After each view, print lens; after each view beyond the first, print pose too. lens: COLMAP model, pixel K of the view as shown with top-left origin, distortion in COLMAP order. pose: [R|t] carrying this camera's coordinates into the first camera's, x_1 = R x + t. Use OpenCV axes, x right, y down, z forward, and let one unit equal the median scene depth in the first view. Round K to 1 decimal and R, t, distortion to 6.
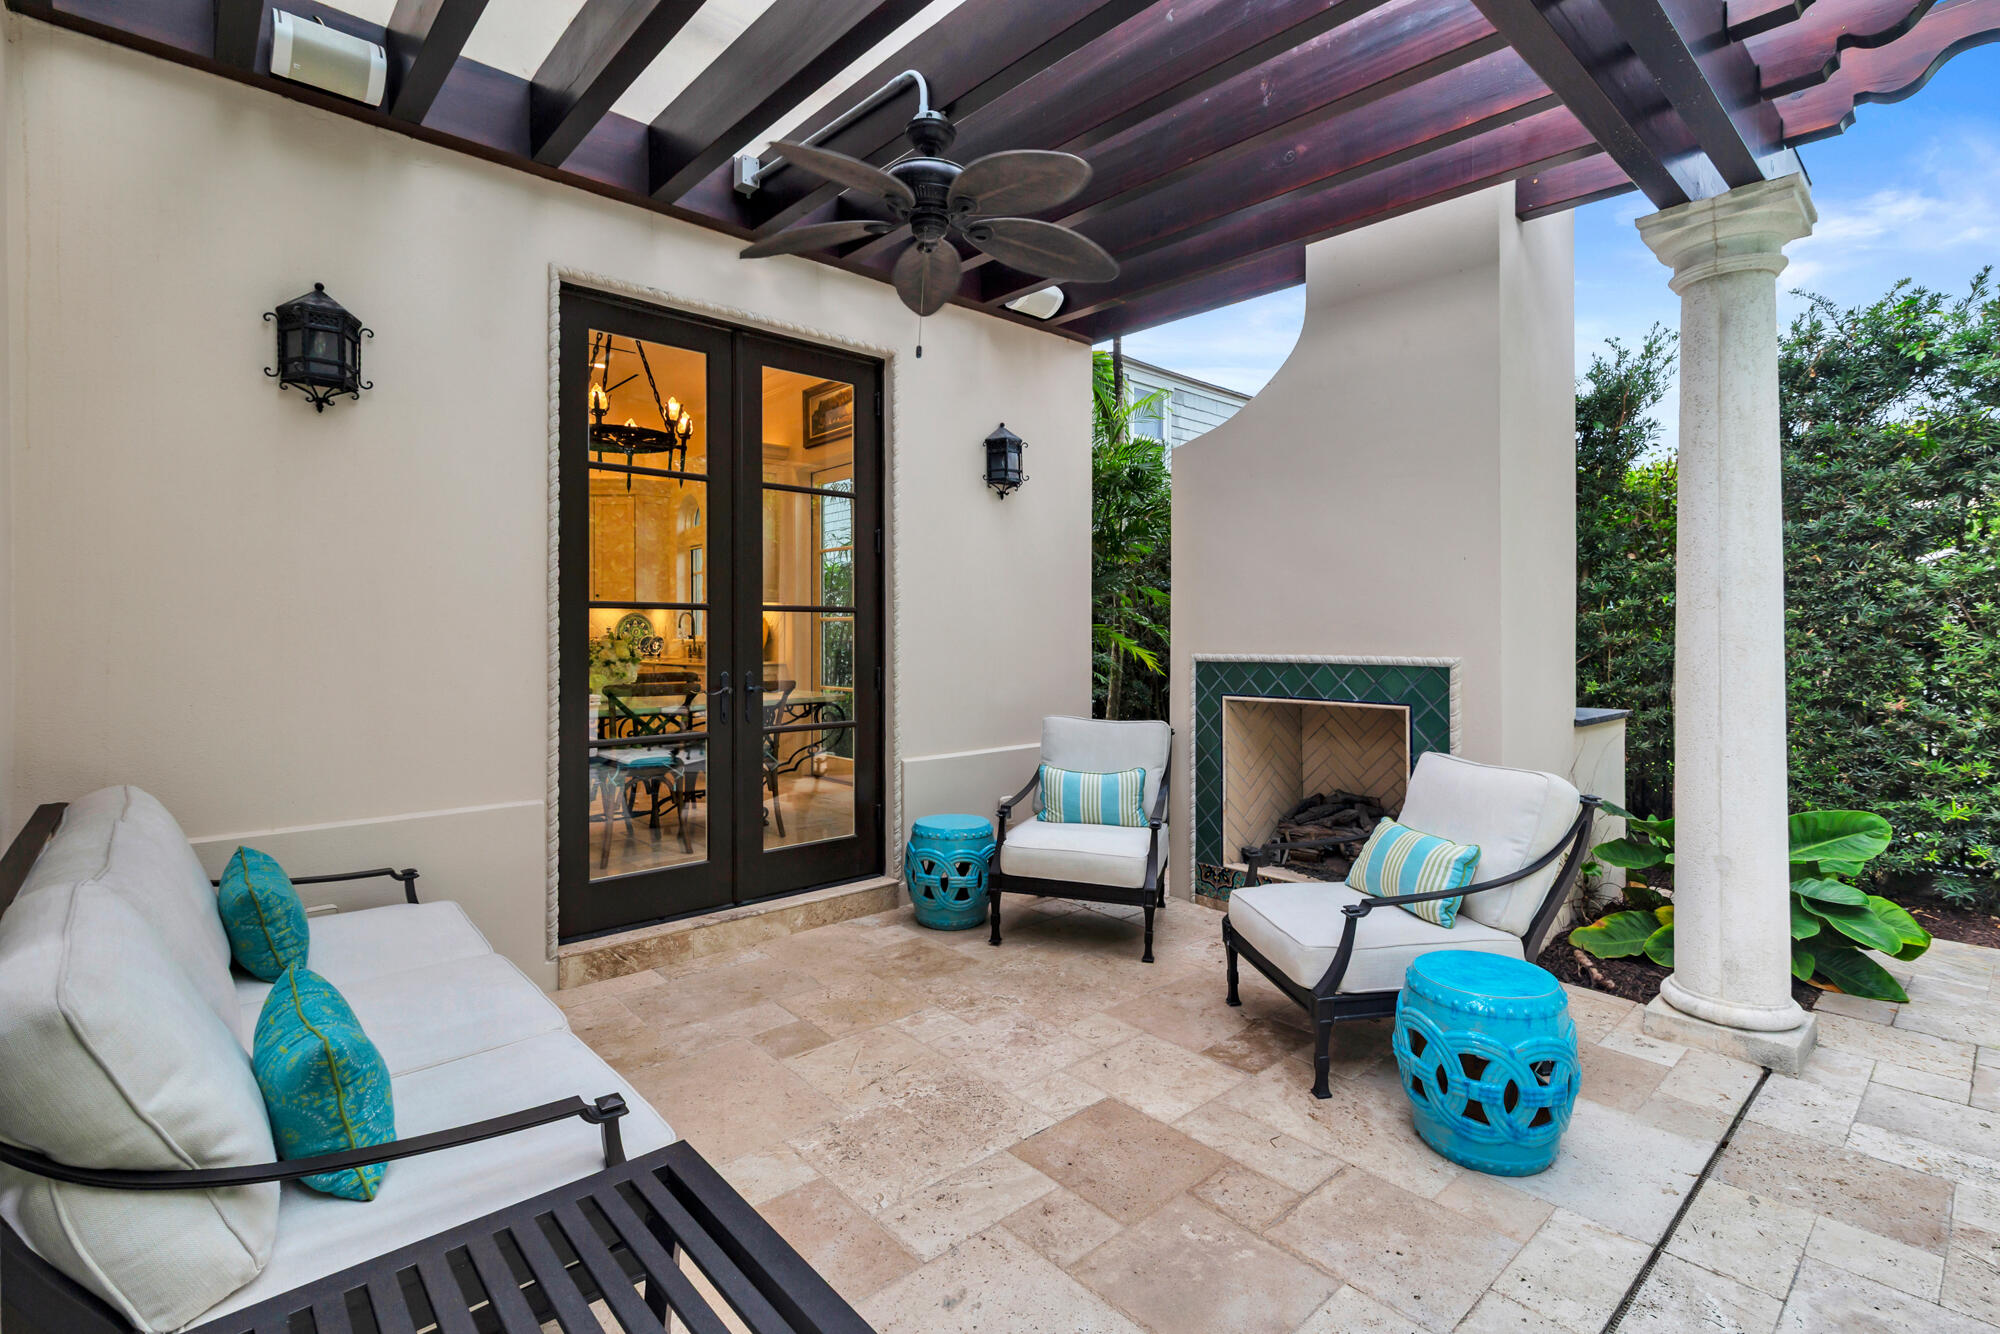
lens RADIAL K [[937.7, 0, 994.1], [0, 937.7, 636.5], [0, 0, 1]] dist [0.001749, 0.000510]
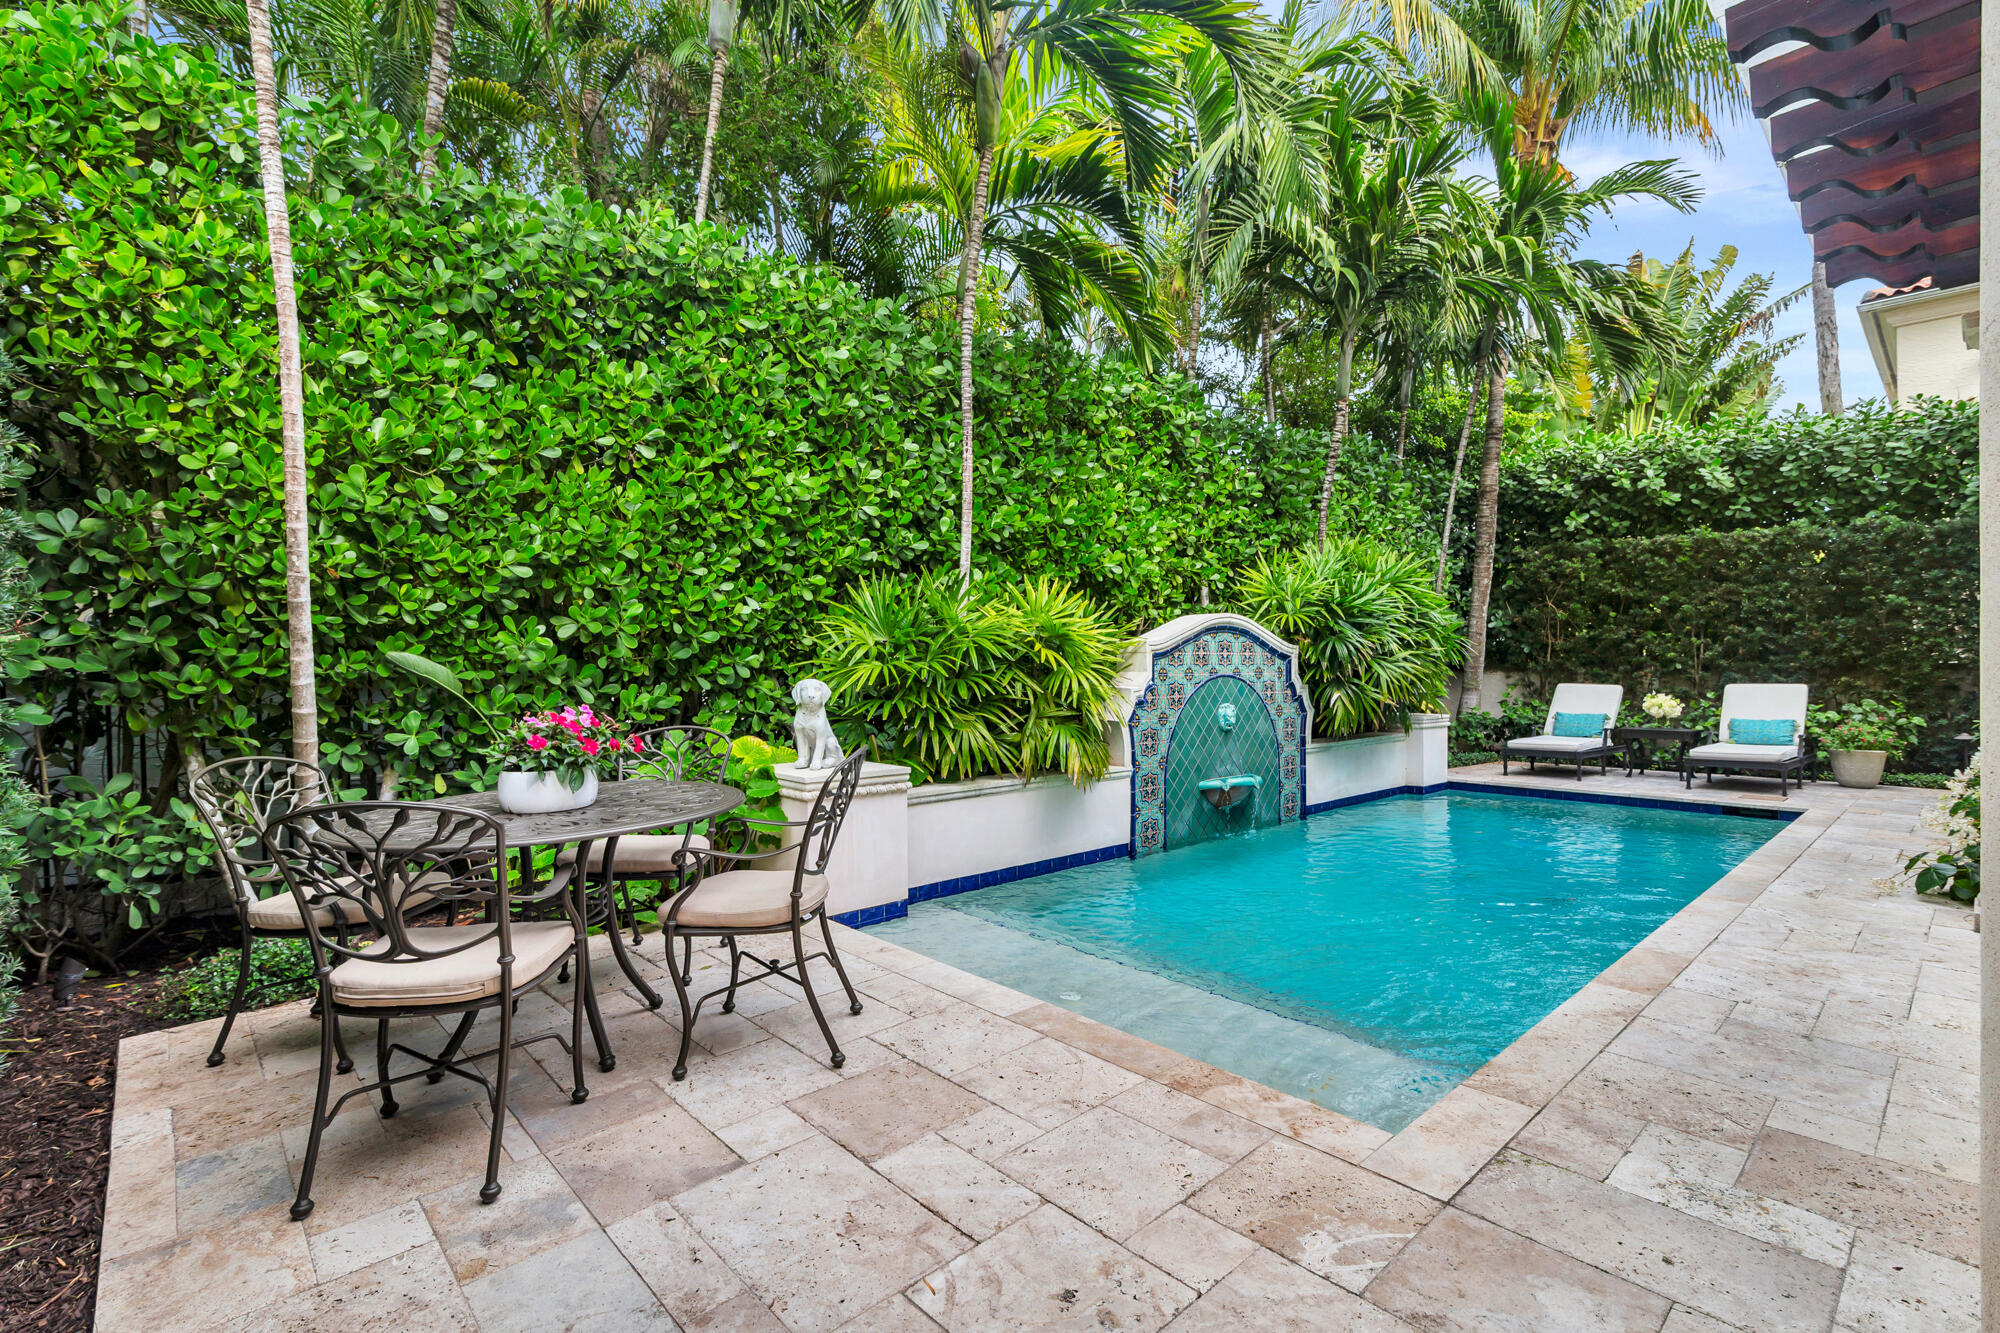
lens RADIAL K [[906.0, 0, 1020.2], [0, 906.0, 660.9], [0, 0, 1]] dist [0.001442, -0.000007]
pose [[-0.999693, 0.004004, -0.024459, 1.324056], [0.004062, 0.999989, -0.002311, 0.048021], [0.024449, -0.002410, -0.999698, 1.424875]]
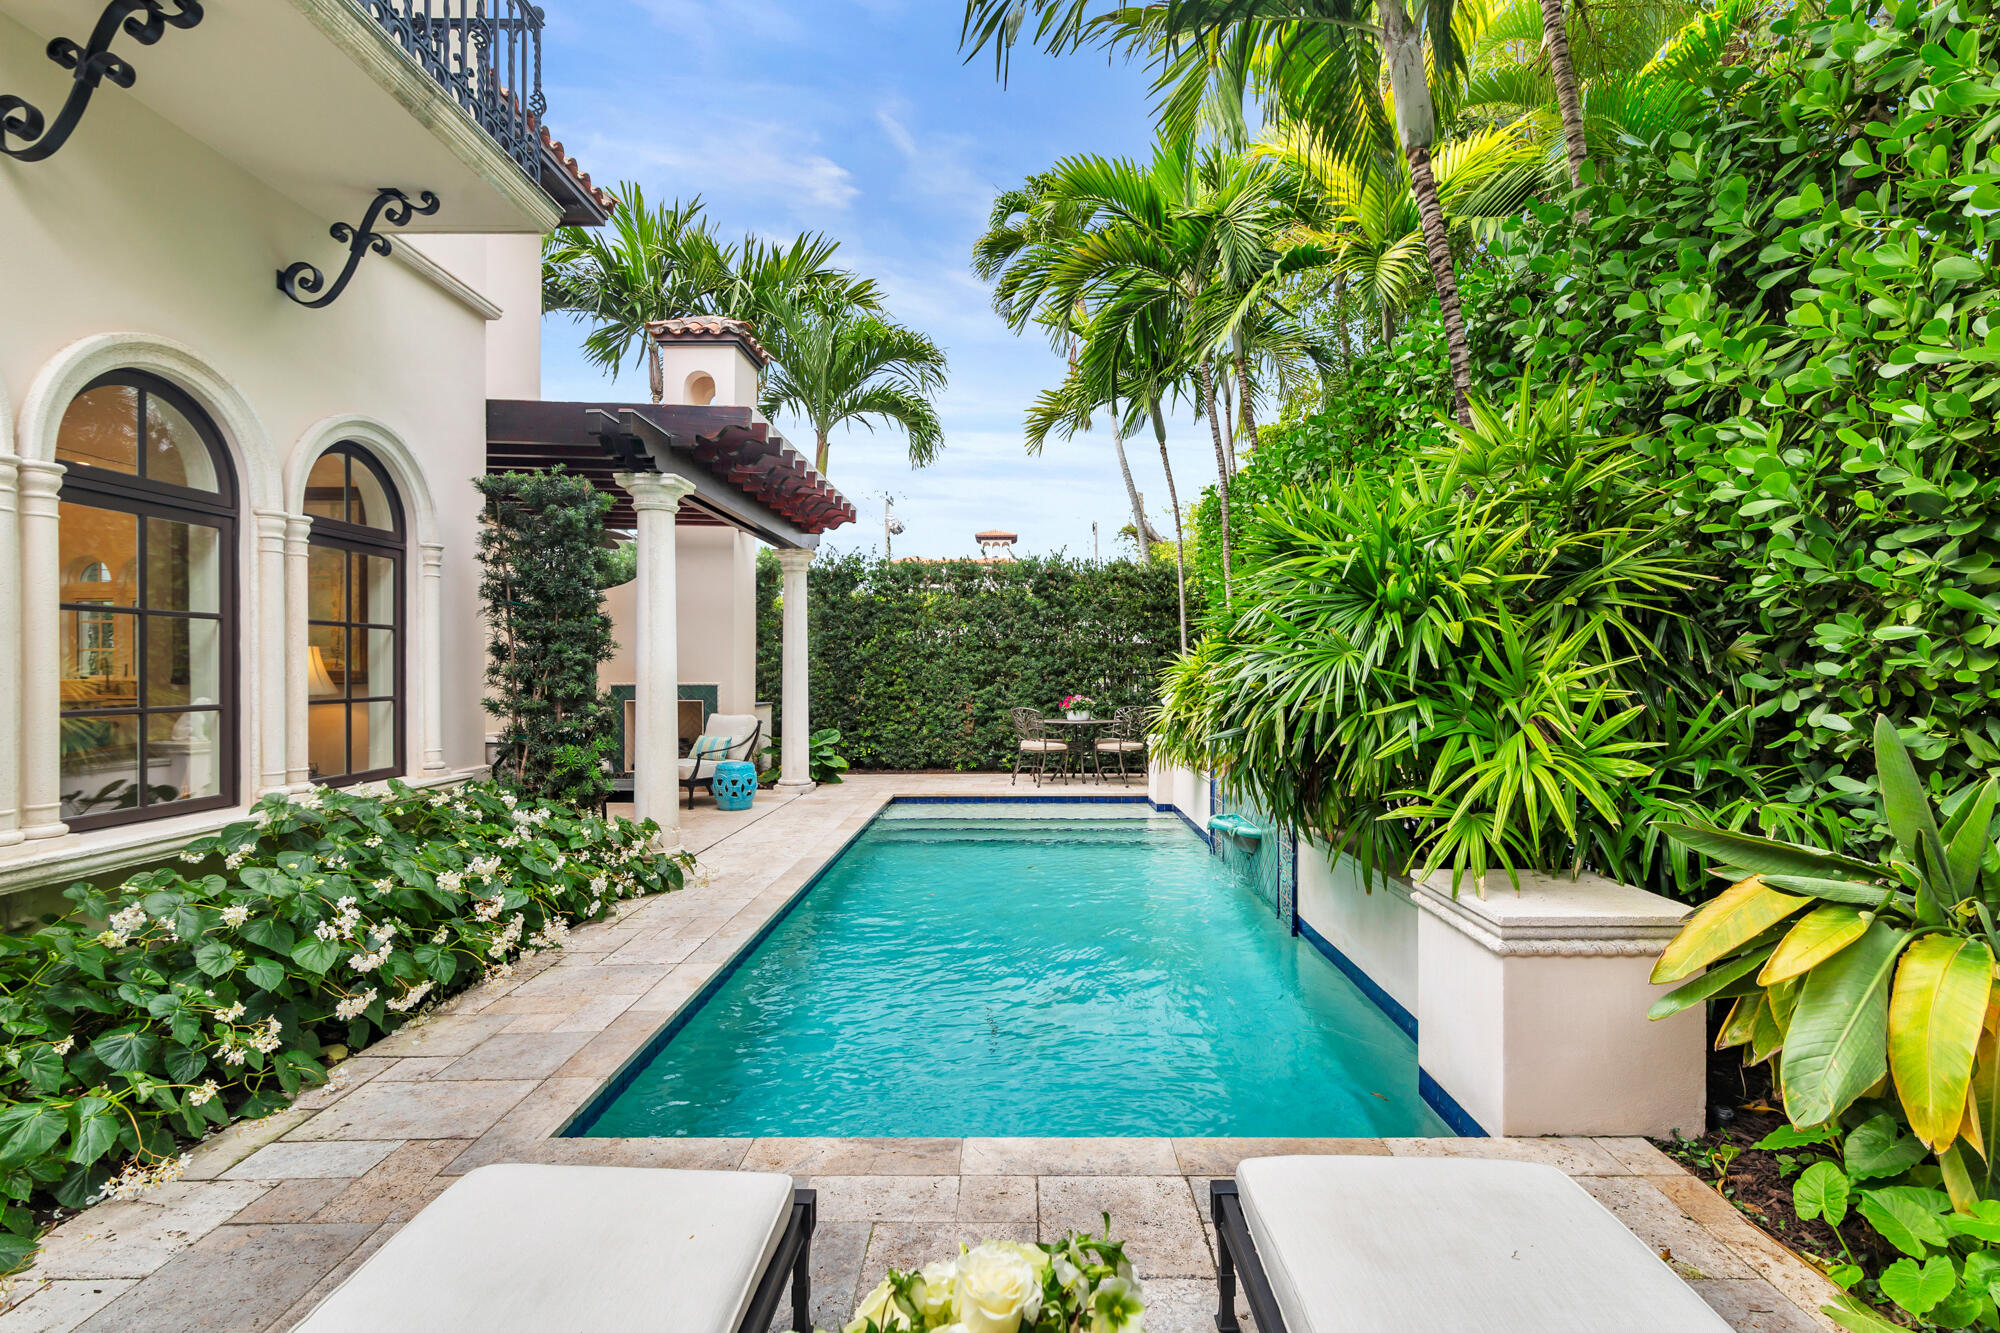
lens RADIAL K [[929.5, 0, 1002.6], [0, 929.5, 668.4], [0, 0, 1]] dist [0.001669, -0.001497]
pose [[0.681364, 0.003751, 0.731935, -1.272433], [0.000235, 0.999986, -0.005344, -0.001554], [-0.731944, 0.003814, 0.681354, -2.001470]]
